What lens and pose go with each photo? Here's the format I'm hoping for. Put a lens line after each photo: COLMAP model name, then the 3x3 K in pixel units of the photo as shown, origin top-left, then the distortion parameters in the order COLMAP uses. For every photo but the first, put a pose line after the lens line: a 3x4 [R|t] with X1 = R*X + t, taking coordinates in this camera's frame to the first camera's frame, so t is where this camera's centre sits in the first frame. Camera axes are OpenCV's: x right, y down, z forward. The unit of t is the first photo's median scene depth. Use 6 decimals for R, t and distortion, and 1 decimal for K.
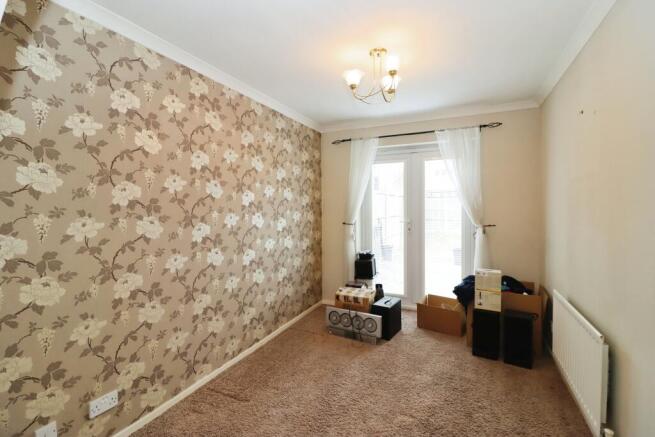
lens RADIAL K [[309.4, 0, 331.2], [0, 309.4, 203.2], [0, 0, 1]] dist [0.000679, -0.000737]
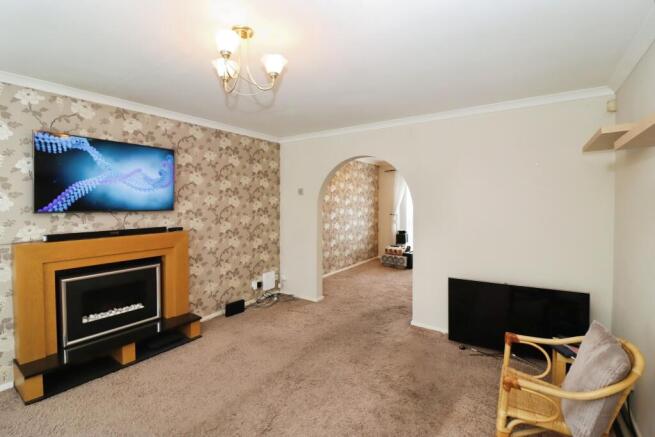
lens RADIAL K [[309.4, 0, 326.0], [0, 309.4, 215.3], [0, 0, 1]] dist [0.000679, -0.000737]
pose [[0.982566, 0.013375, -0.185431, 0.003823], [-0.003007, 0.998422, 0.056080, -0.037587], [0.185889, -0.054544, 0.981056, -1.034501]]
